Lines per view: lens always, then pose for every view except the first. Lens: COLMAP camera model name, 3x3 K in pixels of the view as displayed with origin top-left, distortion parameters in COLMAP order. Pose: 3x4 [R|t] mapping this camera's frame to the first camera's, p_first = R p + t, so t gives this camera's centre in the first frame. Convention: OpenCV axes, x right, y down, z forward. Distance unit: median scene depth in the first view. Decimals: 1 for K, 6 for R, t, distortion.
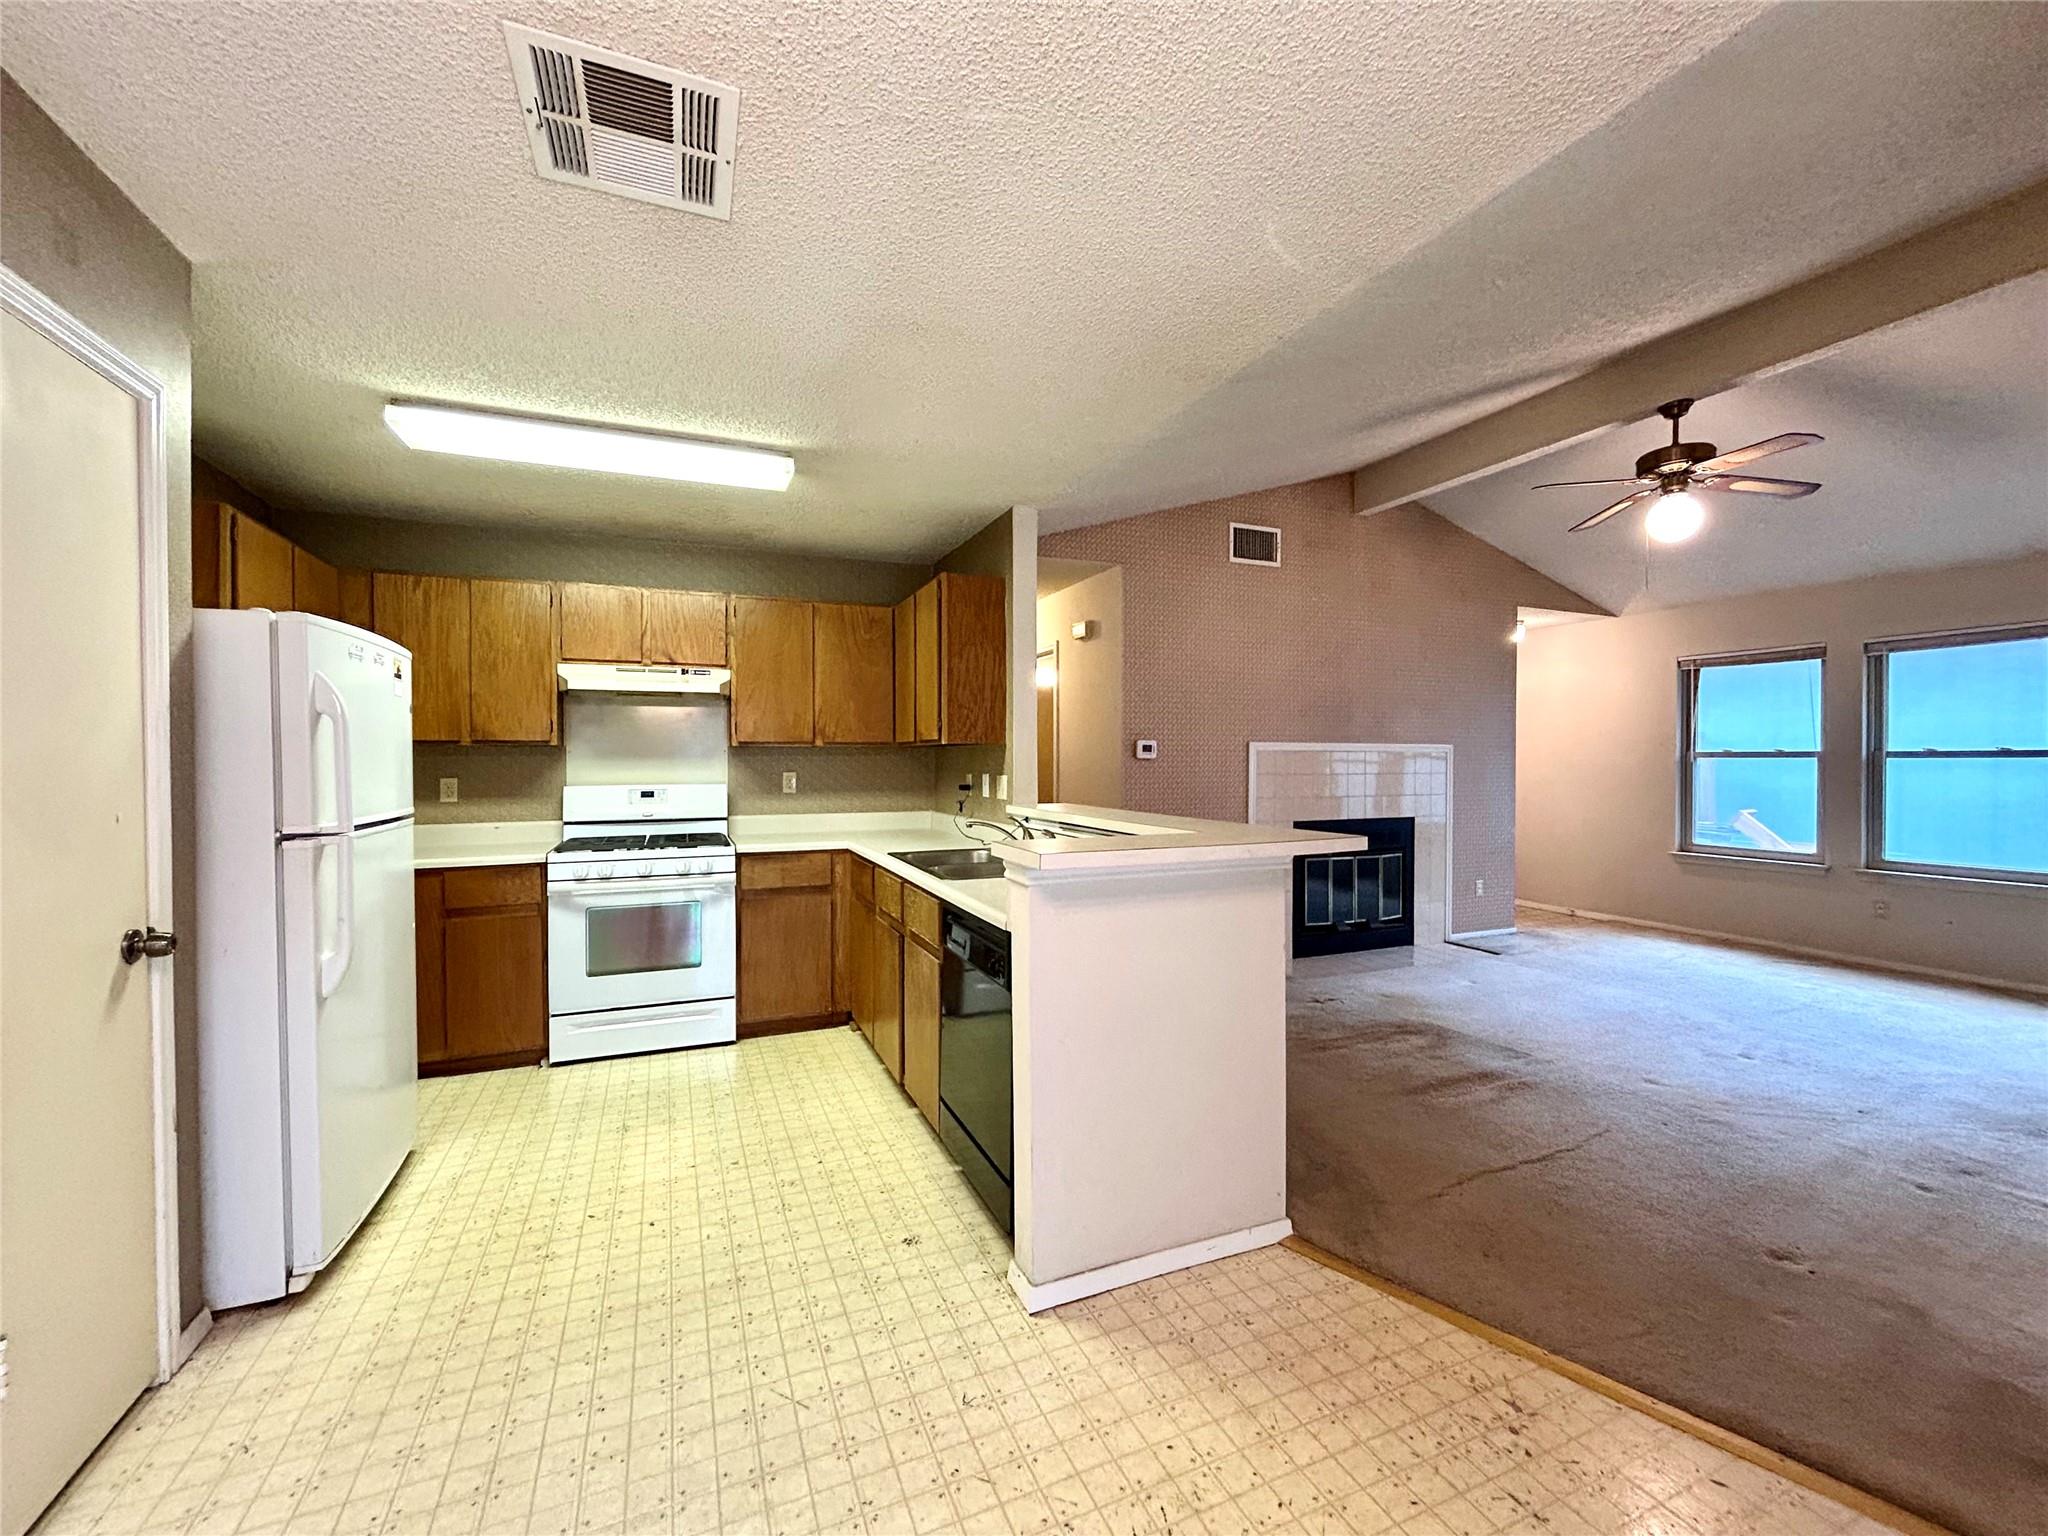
lens RADIAL K [[829.5, 0, 1017.8], [0, 829.5, 765.5], [0, 0, 1]] dist [-0.001315, 0.001841]
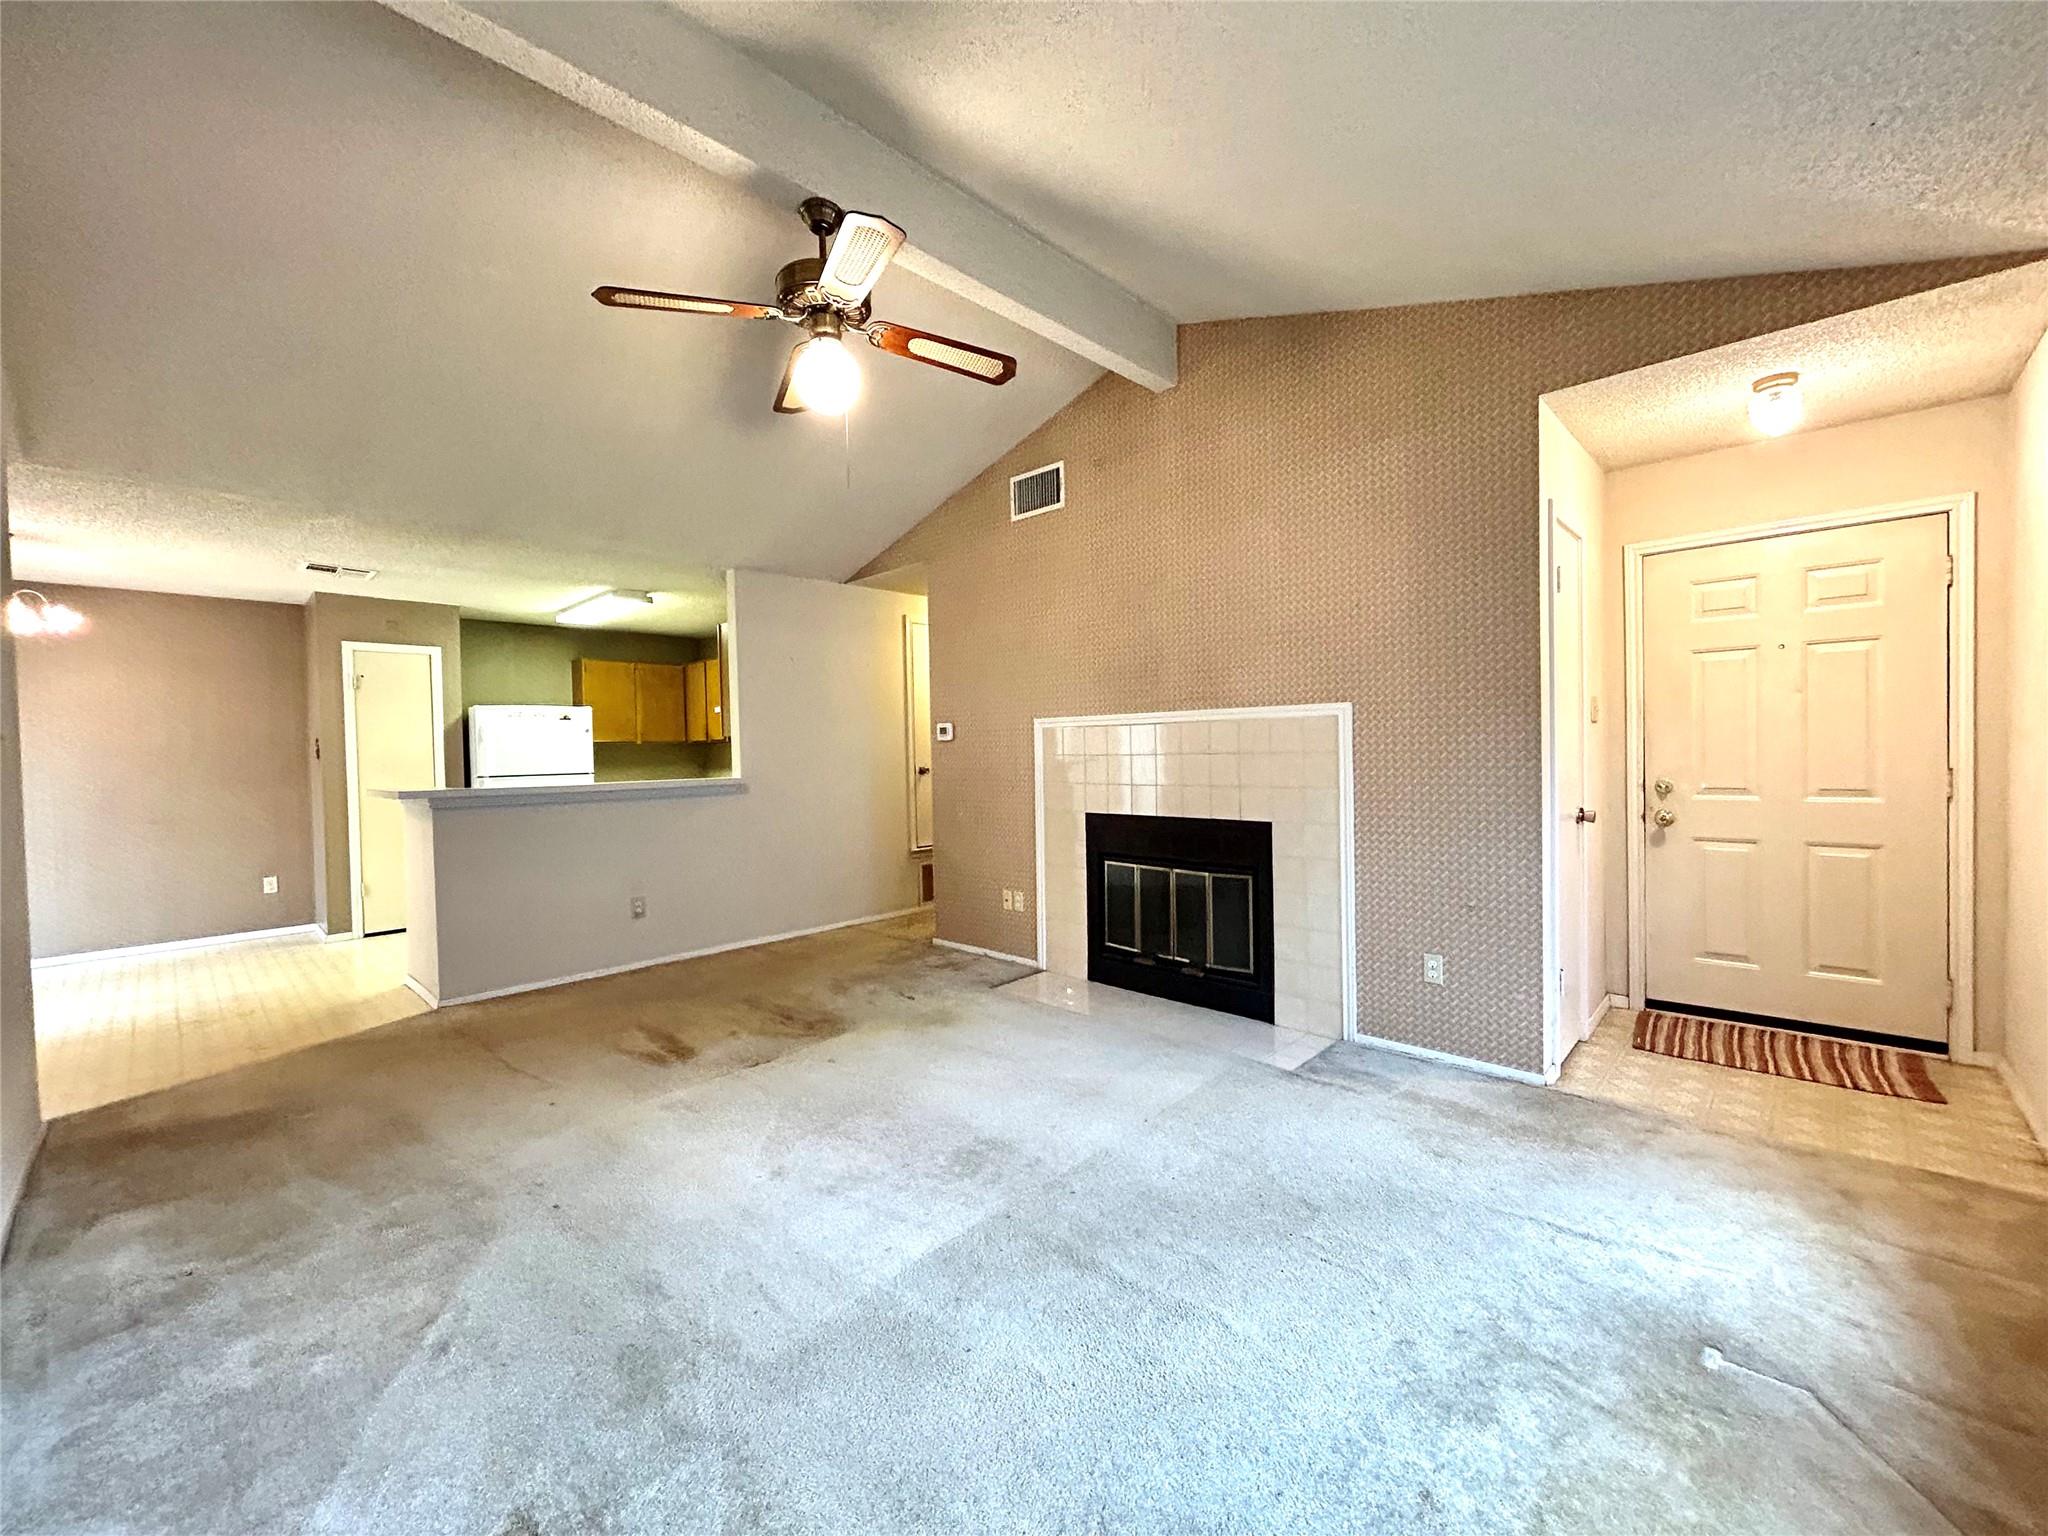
lens RADIAL K [[829.5, 0, 1020.1], [0, 829.5, 764.1], [0, 0, 1]] dist [-0.001315, 0.001841]
pose [[0.384804, 0.012652, -0.922912, 1.510864], [0.018508, 0.999599, 0.021420, 0.000889], [0.922813, -0.025324, 0.384416, 0.893644]]
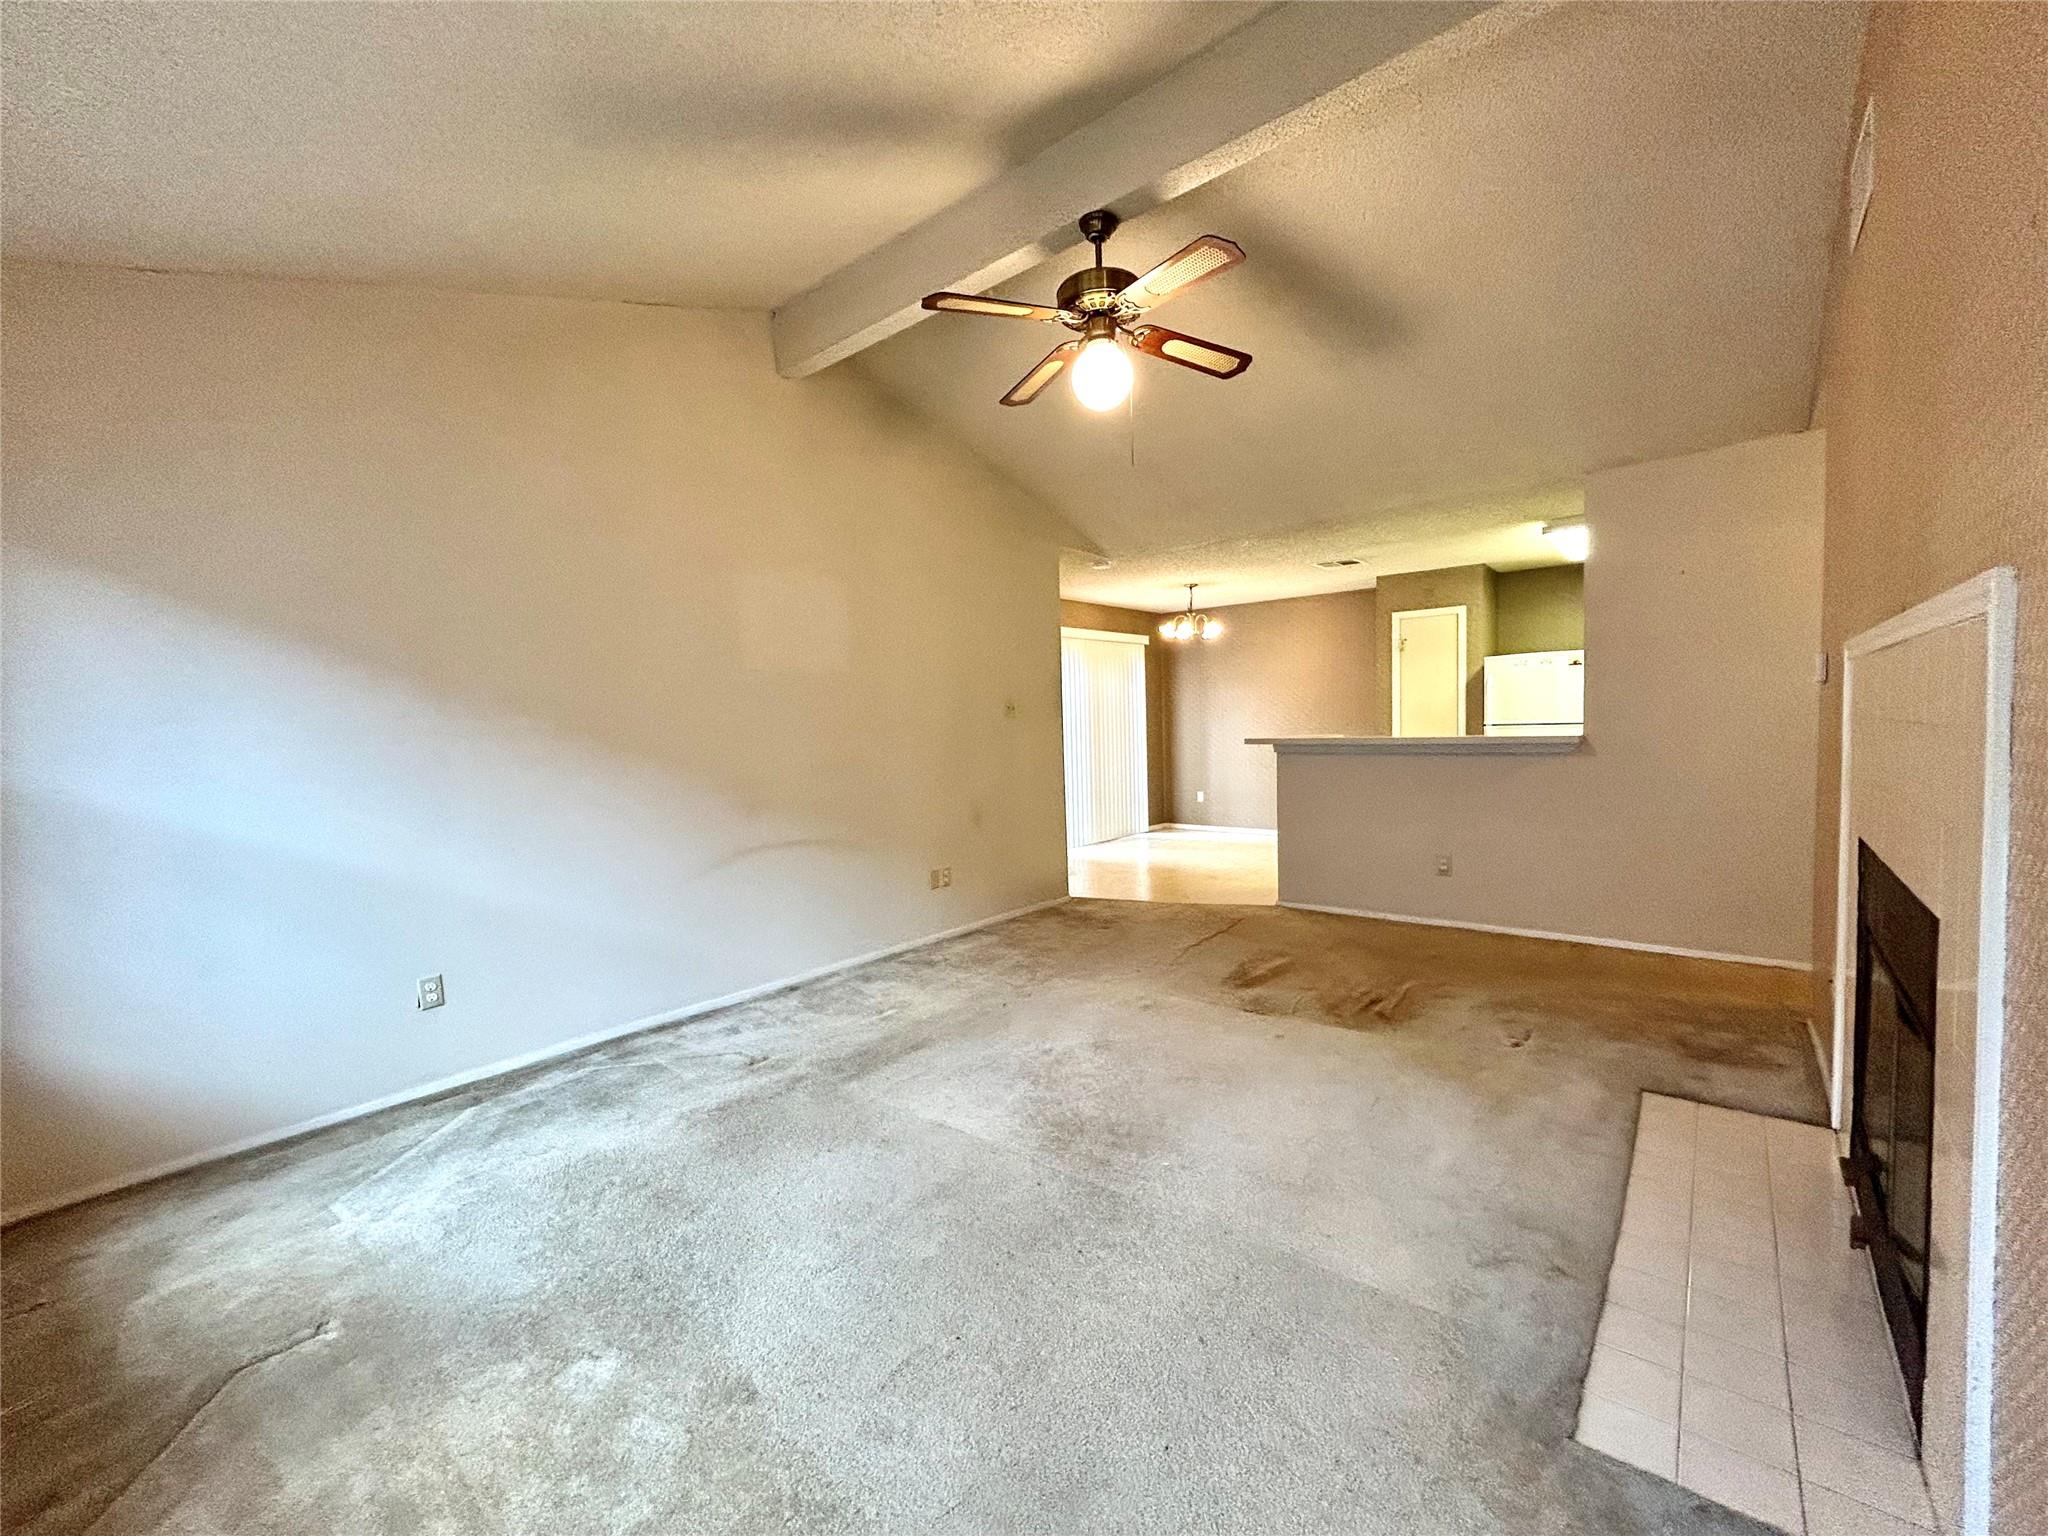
lens RADIAL K [[829.5, 0, 1021.3], [0, 829.5, 772.4], [0, 0, 1]] dist [-0.001315, 0.001841]
pose [[-0.888698, 0.055759, -0.455090, 1.229506], [0.029097, 0.997436, 0.065387, -0.001678], [0.457569, 0.044868, -0.888041, 1.668139]]
